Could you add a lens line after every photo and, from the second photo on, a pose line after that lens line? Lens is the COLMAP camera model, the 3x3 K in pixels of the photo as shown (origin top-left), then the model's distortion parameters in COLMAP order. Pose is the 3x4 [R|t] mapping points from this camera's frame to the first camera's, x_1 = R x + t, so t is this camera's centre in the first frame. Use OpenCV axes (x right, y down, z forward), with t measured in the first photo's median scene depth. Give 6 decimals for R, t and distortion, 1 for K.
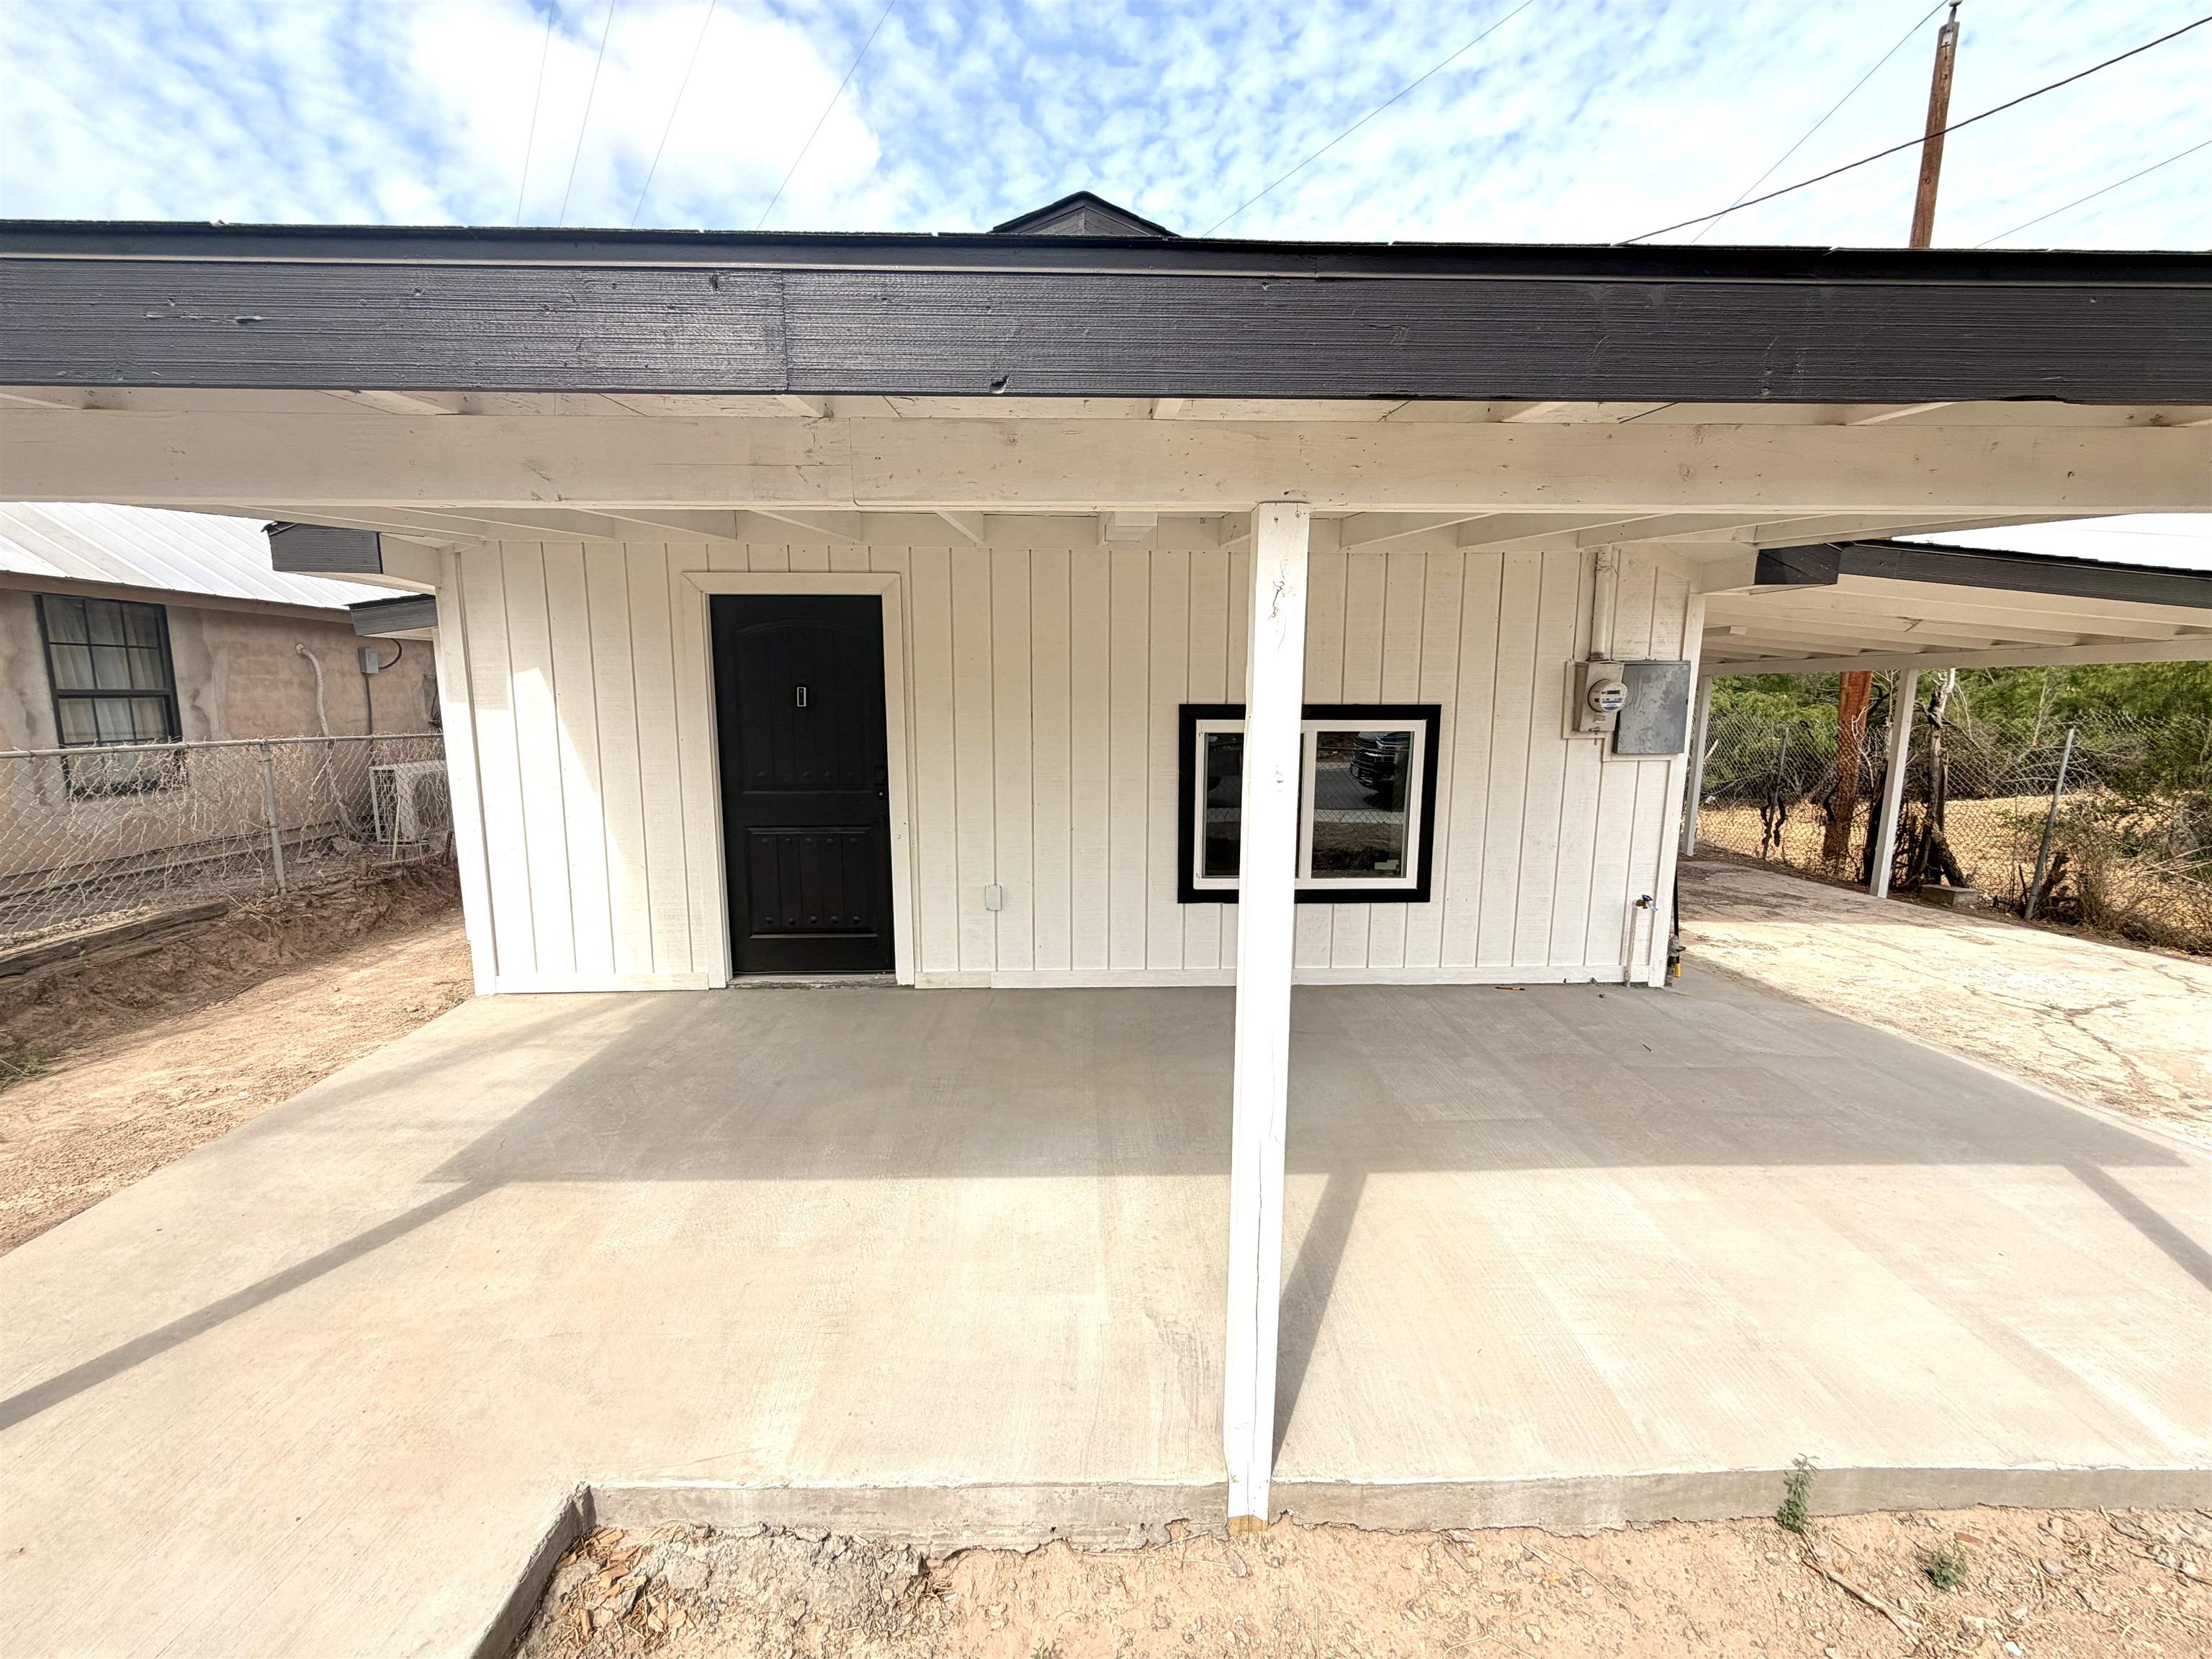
lens RADIAL K [[881.5, 0, 1106.0], [0, 881.5, 829.5], [0, 0, 1]] dist [0.001040, -0.000361]
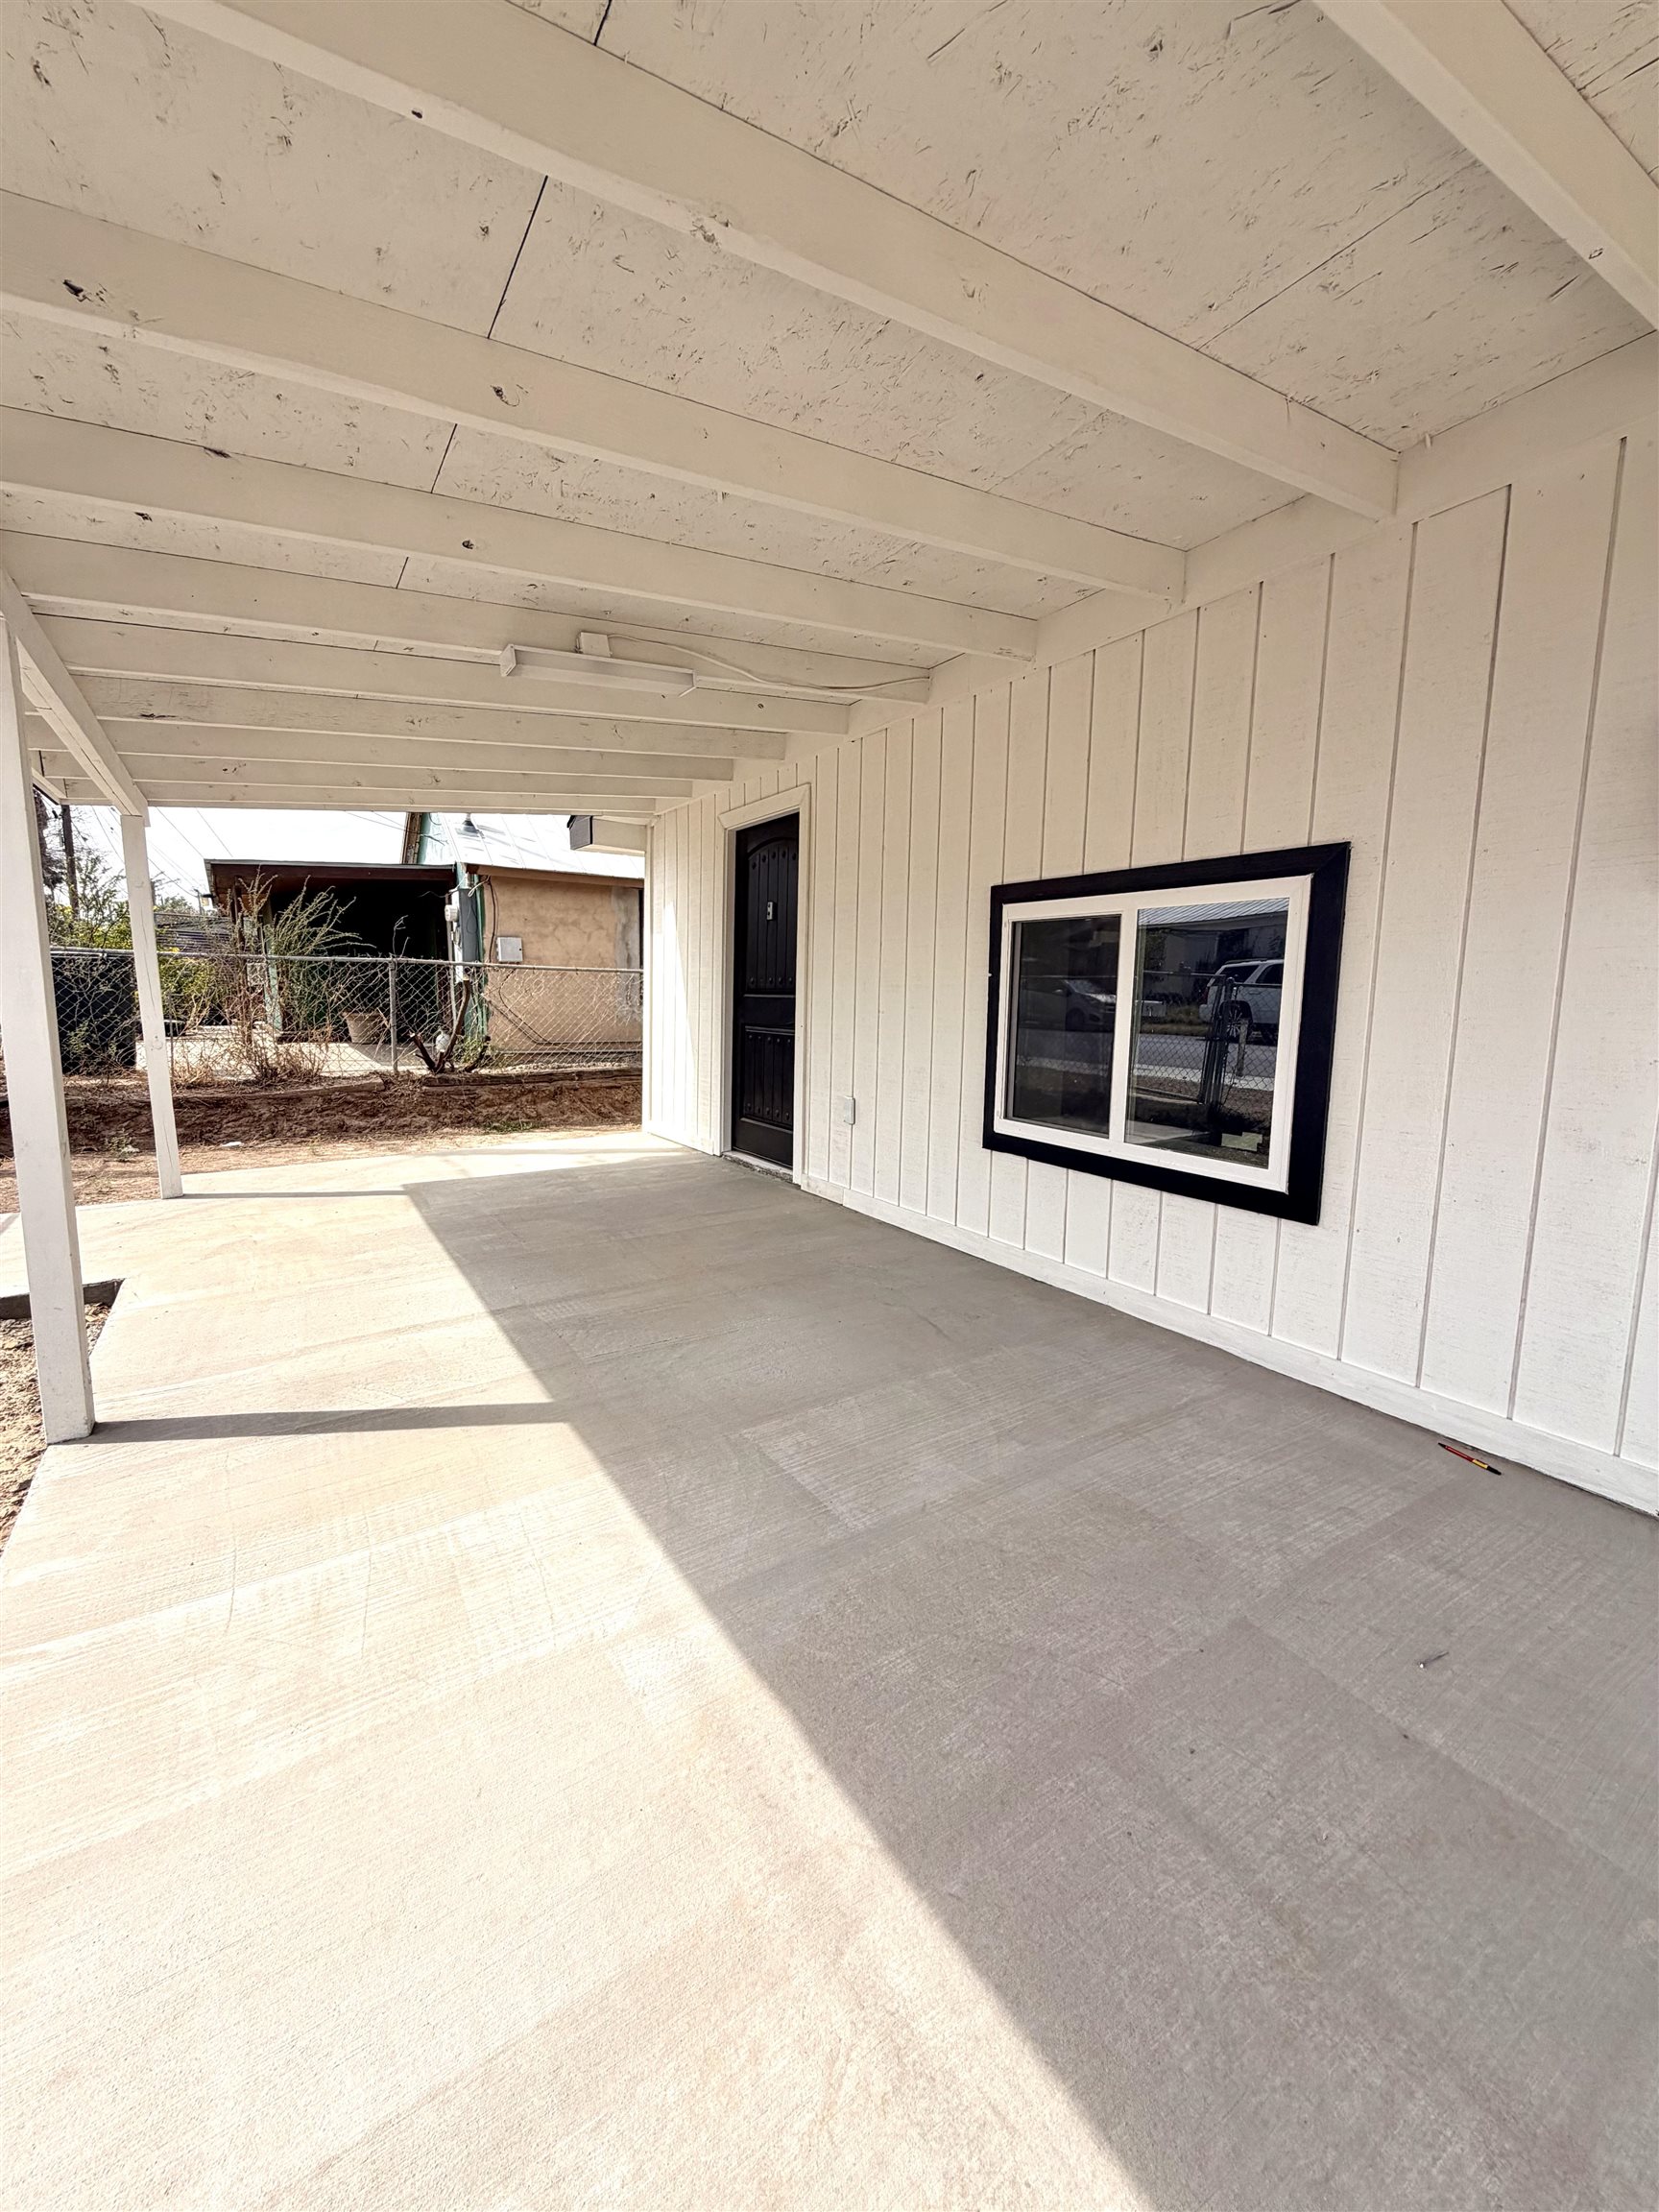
lens RADIAL K [[881.5, 0, 828.7], [0, 881.5, 1099.2], [0, 0, 1]] dist [0.001040, -0.000361]
pose [[0.517157, 0.113363, -0.848350, 0.668674], [-0.144545, 0.988520, 0.043979, 0.027491], [0.843597, 0.099880, 0.527607, 0.483117]]
